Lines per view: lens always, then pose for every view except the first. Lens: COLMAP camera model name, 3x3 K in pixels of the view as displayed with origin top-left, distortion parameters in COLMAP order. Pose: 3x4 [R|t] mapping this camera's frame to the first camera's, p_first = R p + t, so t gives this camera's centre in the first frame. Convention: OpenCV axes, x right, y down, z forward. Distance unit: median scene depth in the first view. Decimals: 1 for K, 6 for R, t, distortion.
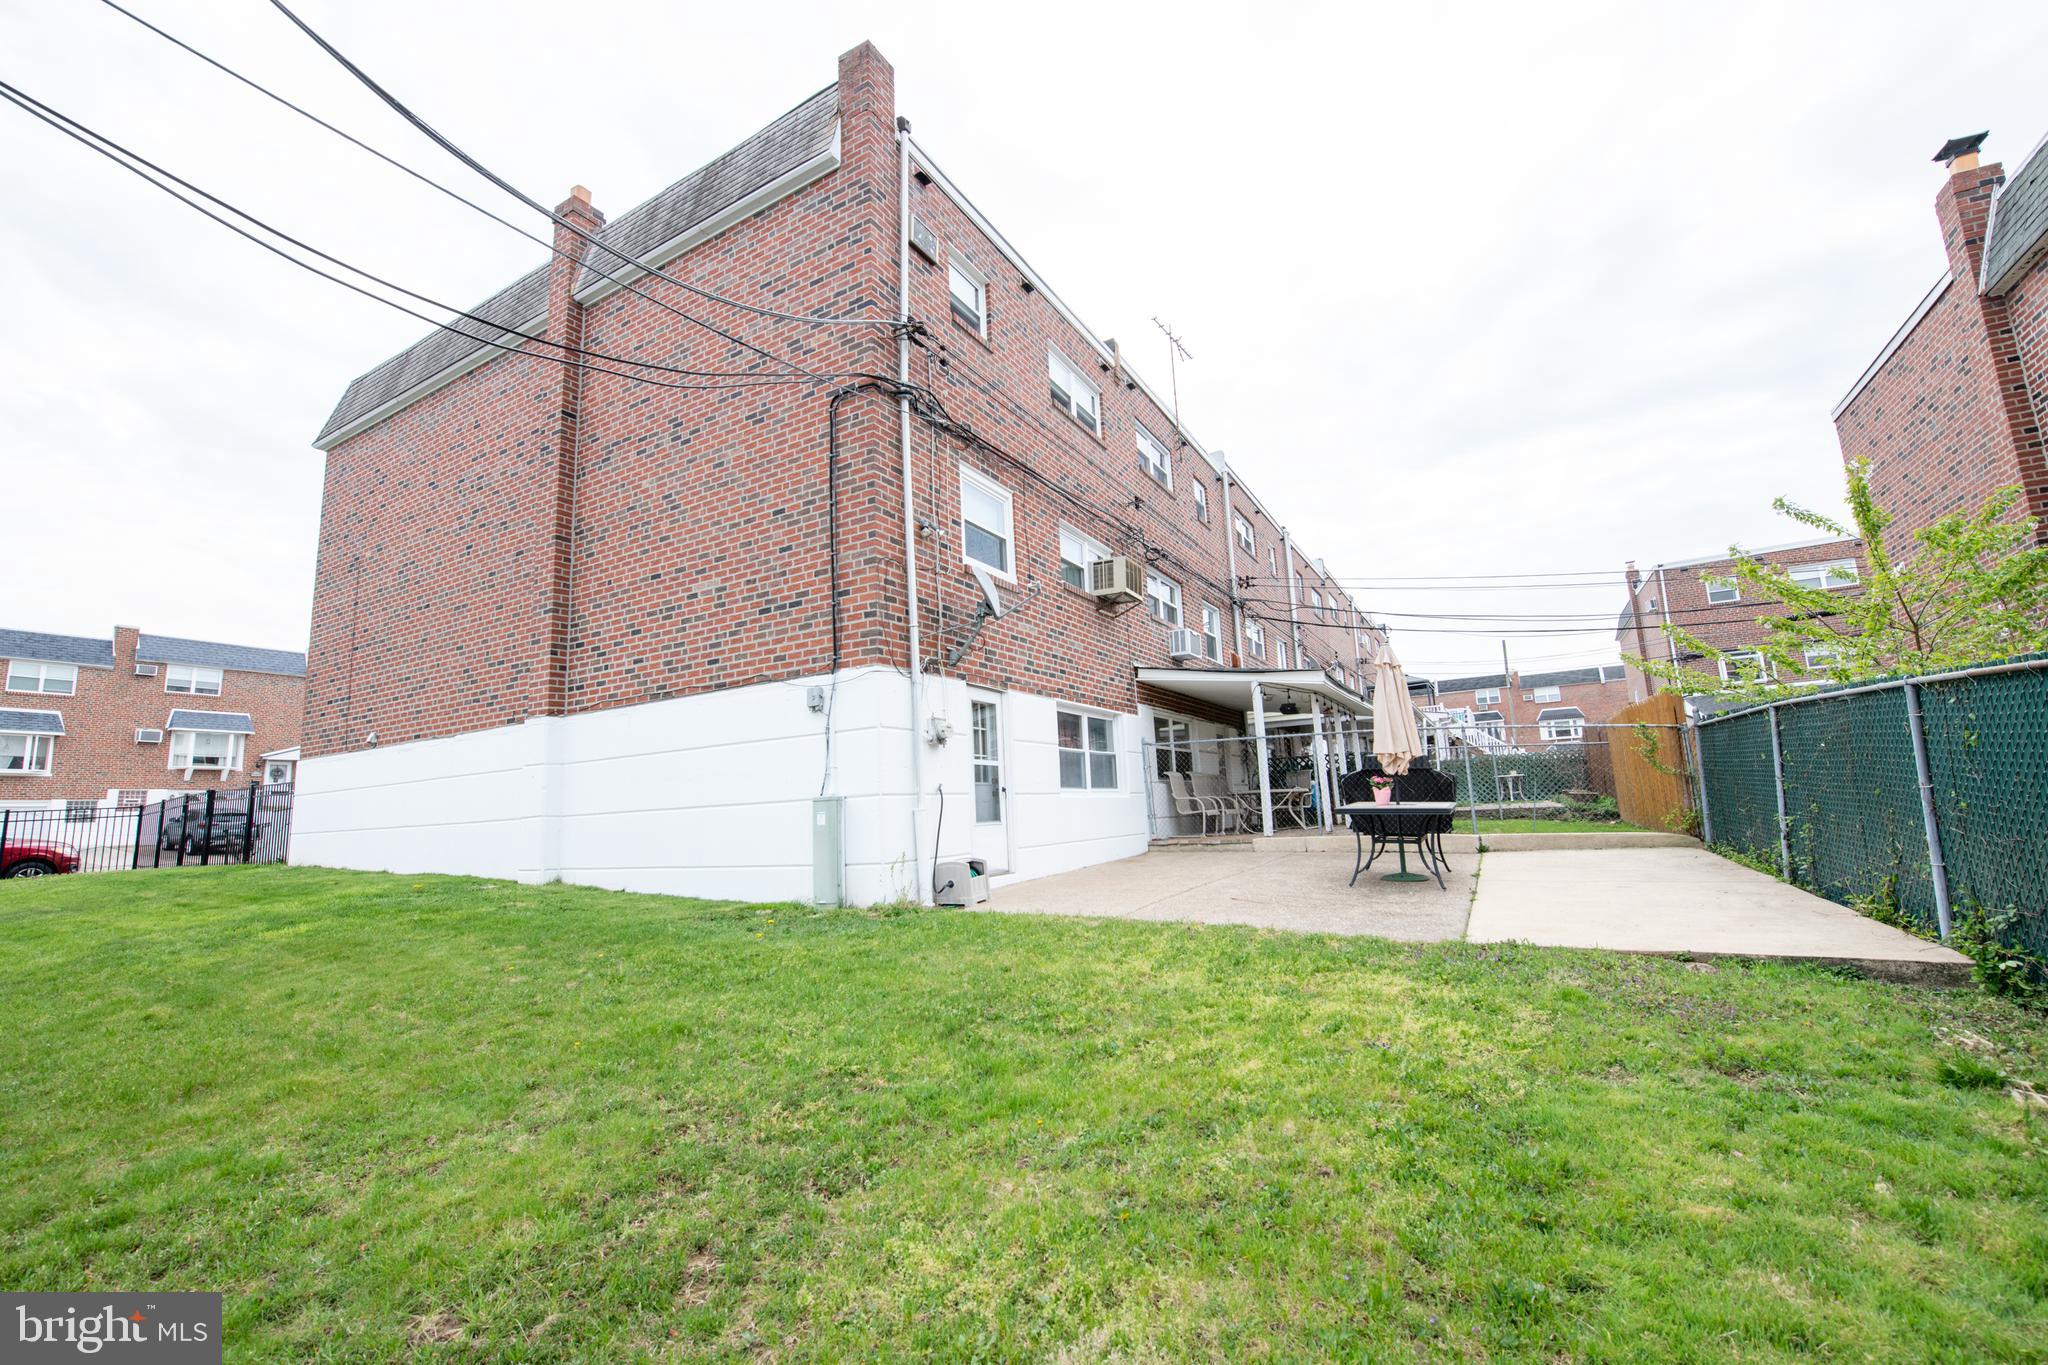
lens RADIAL K [[831.7, 0, 1027.7], [0, 831.7, 675.8], [0, 0, 1]] dist [-0.008800, -0.000059]
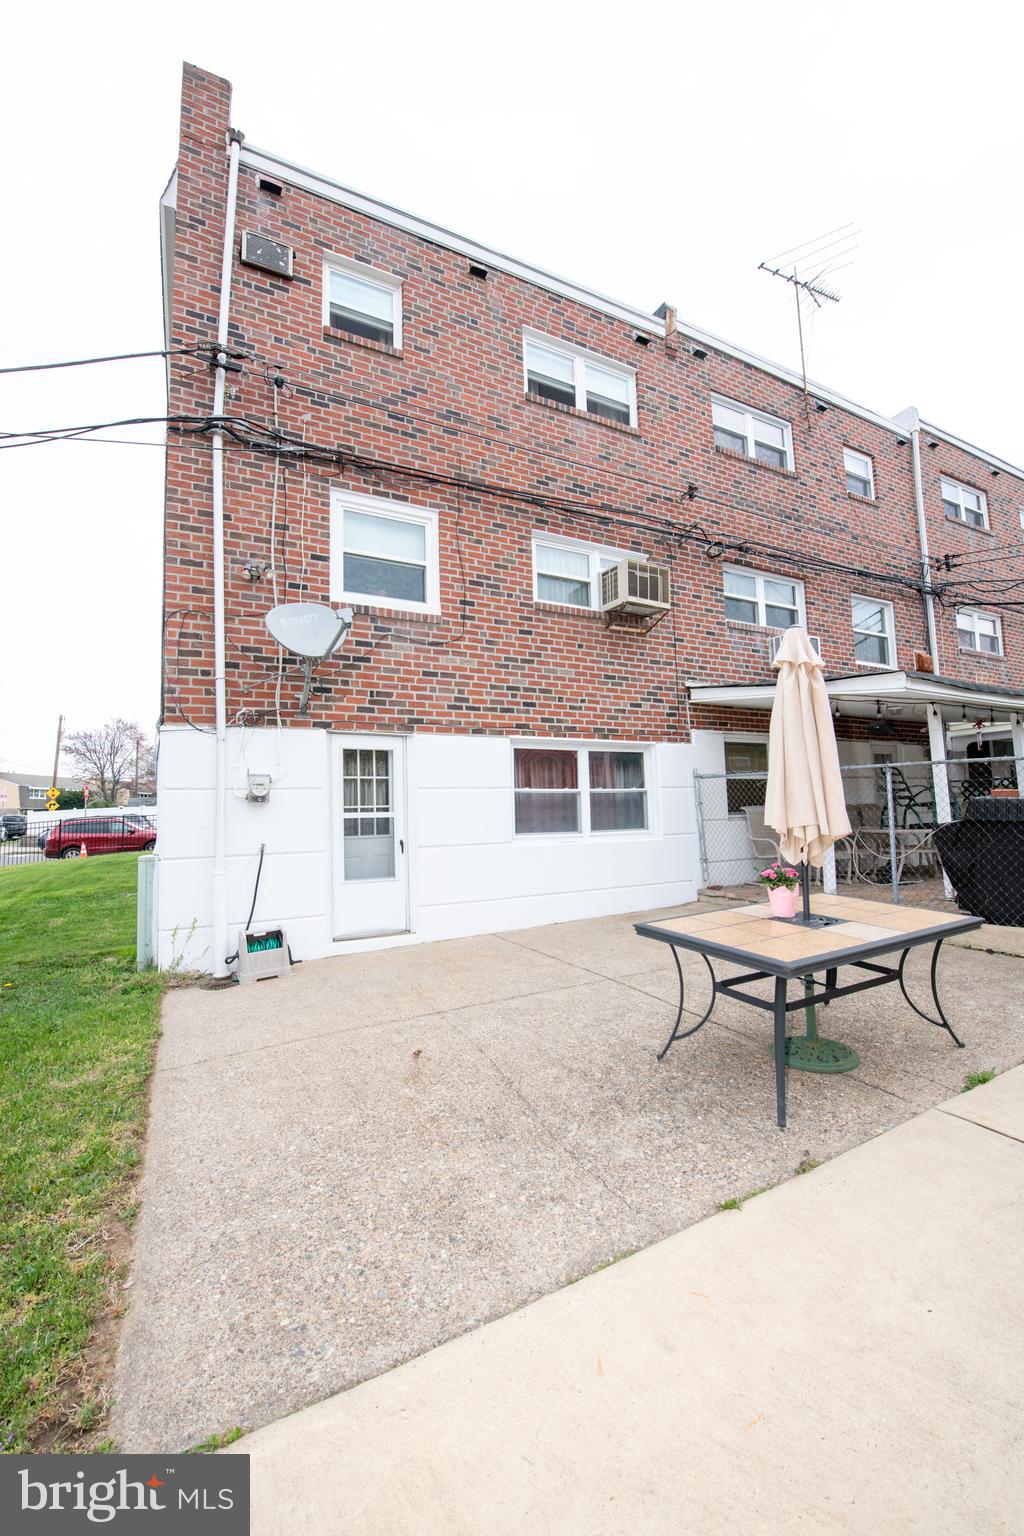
lens RADIAL K [[608.8, 0, 512.0], [0, 608.8, 768.0], [0, 0, 1]] dist [-0.012797, -0.000314]
pose [[0.838705, -0.028546, -0.543838, 0.442382], [0.082411, 0.993777, 0.074932, 0.014454], [0.538315, -0.107664, 0.835838, 0.514857]]
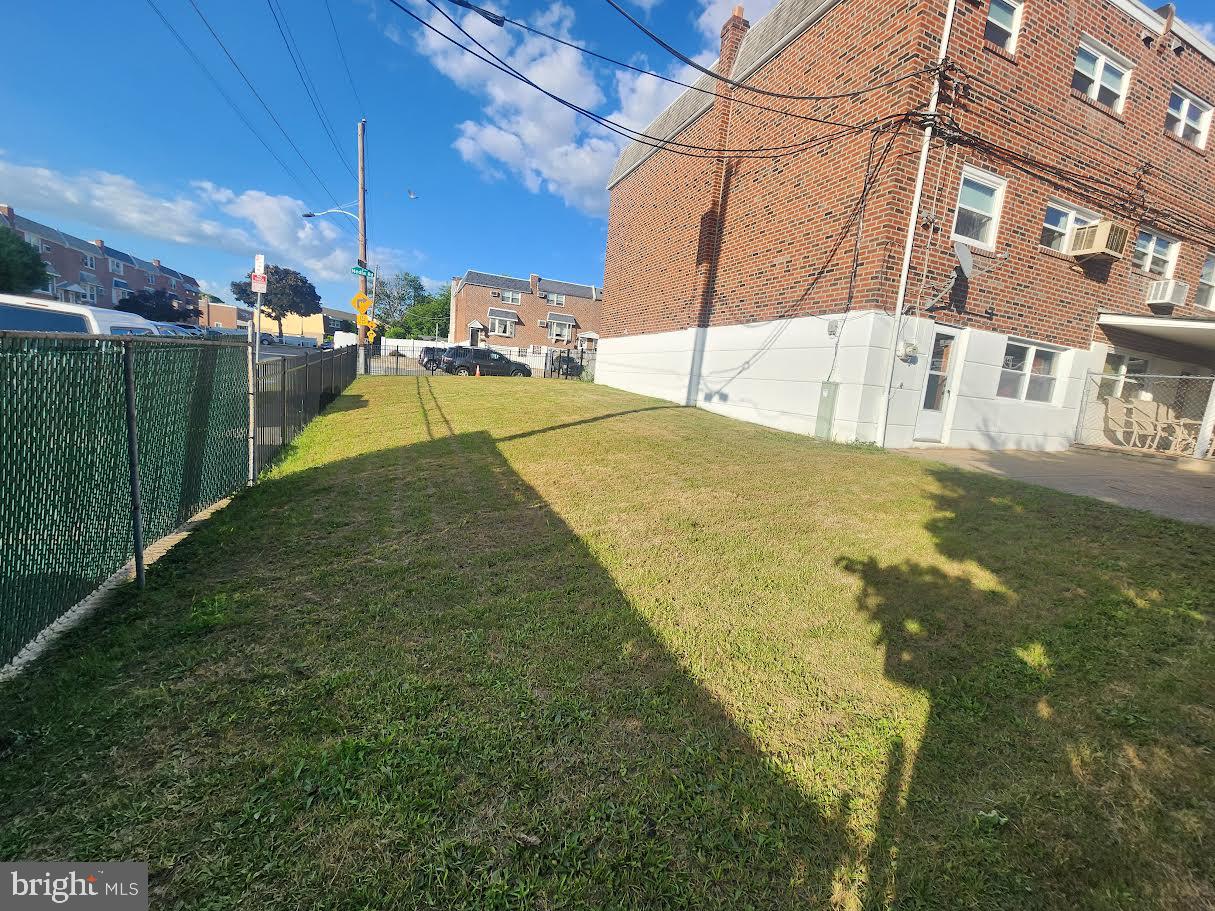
lens RADIAL K [[512.6, 0, 606.3], [0, 512.6, 455.0], [0, 0, 1]] dist [0.000196, -0.000262]
pose [[0.784474, 0.208050, -0.584222, 0.056633], [-0.028448, 0.953129, 0.301224, -0.024566], [0.619508, -0.219683, 0.753624, -0.173834]]
